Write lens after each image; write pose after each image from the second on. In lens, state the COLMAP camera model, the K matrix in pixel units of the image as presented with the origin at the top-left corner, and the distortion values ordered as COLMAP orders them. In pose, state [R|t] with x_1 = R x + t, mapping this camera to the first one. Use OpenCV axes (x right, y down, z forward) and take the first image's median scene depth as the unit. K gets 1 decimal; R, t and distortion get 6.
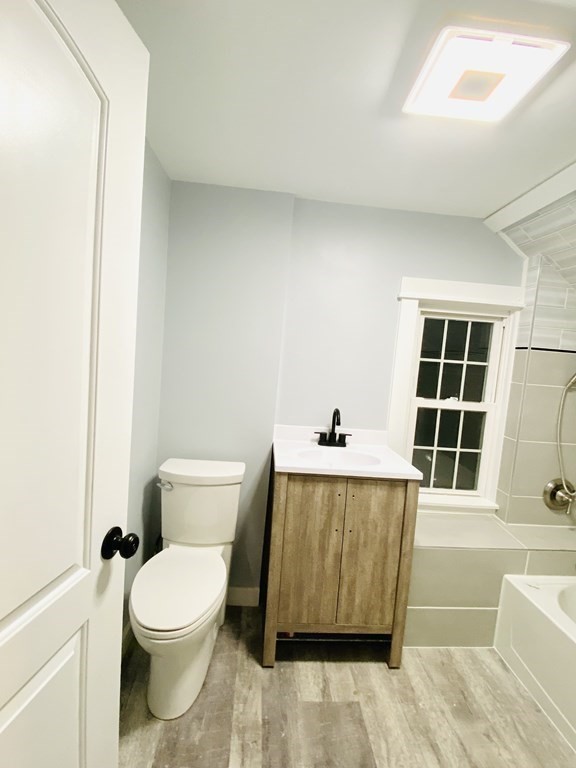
lens RADIAL K [[373.2, 0, 286.4], [0, 373.2, 383.5], [0, 0, 1]] dist [-0.004017, -0.006327]
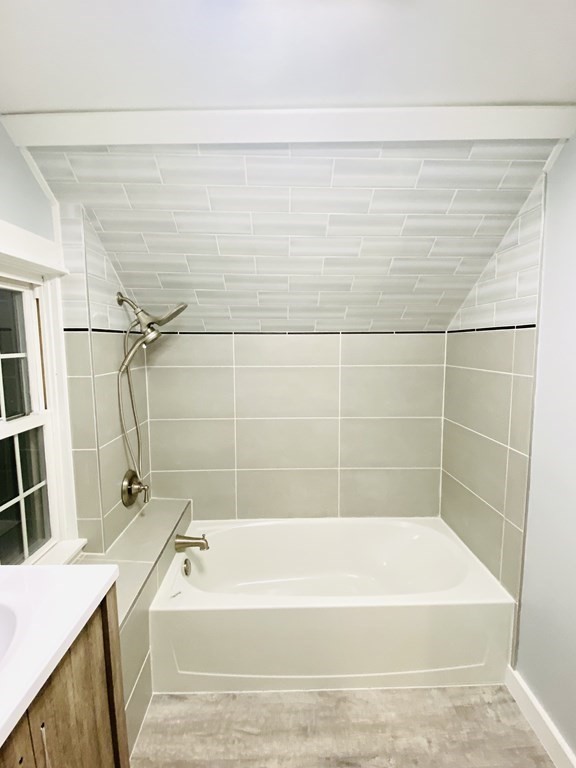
lens RADIAL K [[373.2, 0, 288.8], [0, 373.2, 383.1], [0, 0, 1]] dist [-0.004017, -0.006327]
pose [[0.037267, -0.189064, 0.981257, -0.104863], [0.085216, 0.978964, 0.185385, -0.092226], [-0.995665, 0.076710, 0.052594, 0.543984]]
